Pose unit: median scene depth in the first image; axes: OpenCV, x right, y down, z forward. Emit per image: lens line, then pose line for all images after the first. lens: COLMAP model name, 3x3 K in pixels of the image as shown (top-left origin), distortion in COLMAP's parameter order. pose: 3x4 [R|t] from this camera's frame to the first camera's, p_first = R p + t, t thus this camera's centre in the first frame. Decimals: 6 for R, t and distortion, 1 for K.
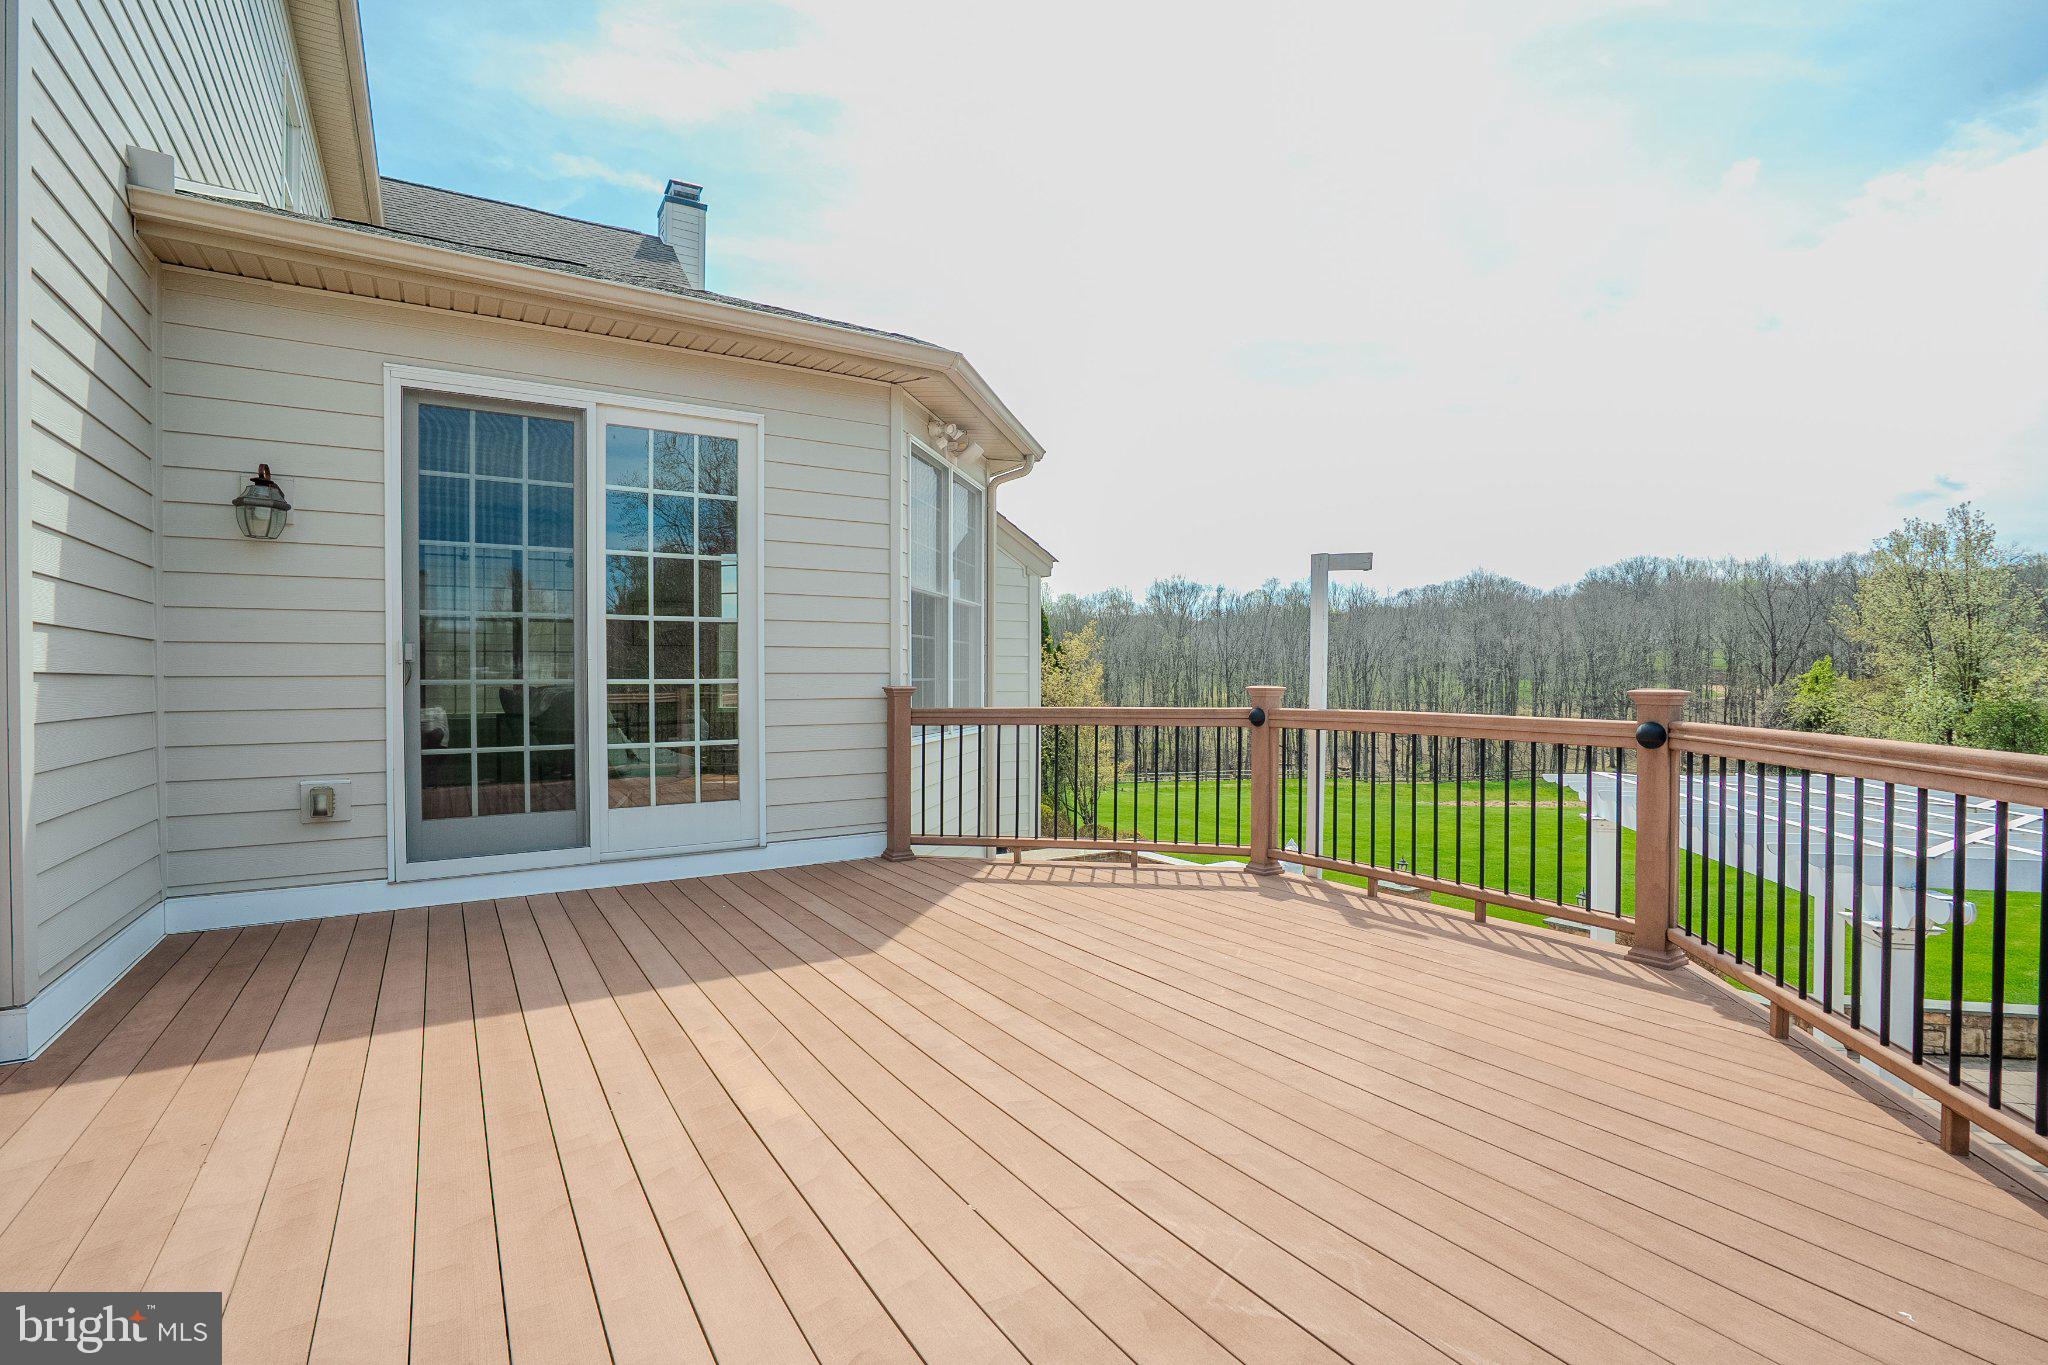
lens RADIAL K [[929.0, 0, 1033.7], [0, 929.0, 682.8], [0, 0, 1]] dist [-0.041282, 0.000413]
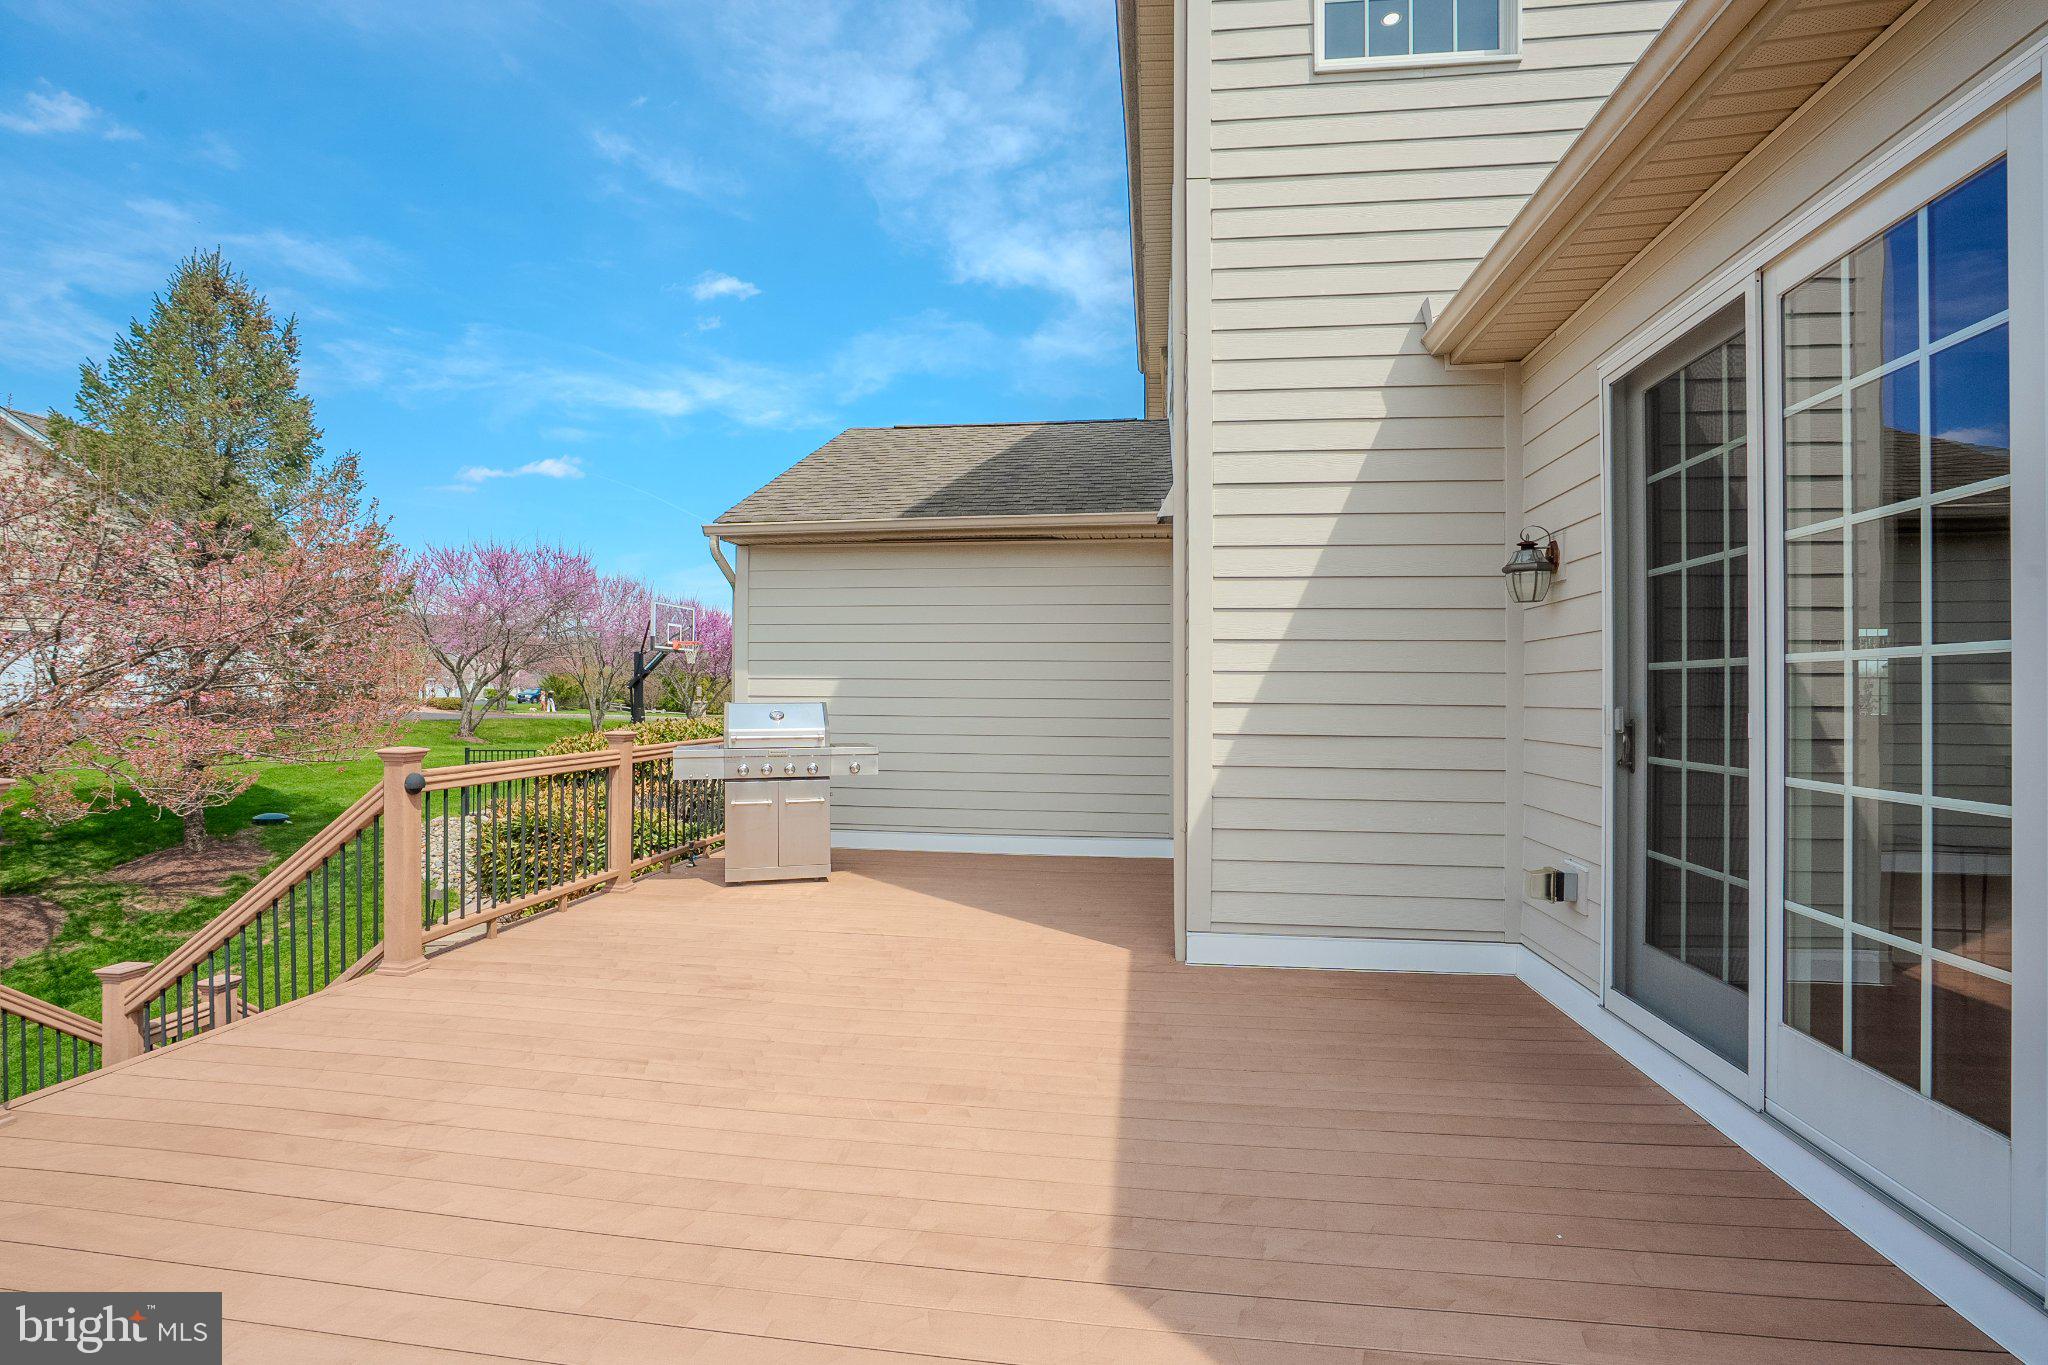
lens RADIAL K [[946.9, 0, 1029.5], [0, 946.9, 690.3], [0, 0, 1]] dist [-0.016988, 0.000307]
pose [[-0.640291, 0.006292, -0.768107, 0.242218], [-0.001948, 0.999950, 0.009815, -0.062213], [0.768130, 0.007780, -0.640246, 1.067636]]
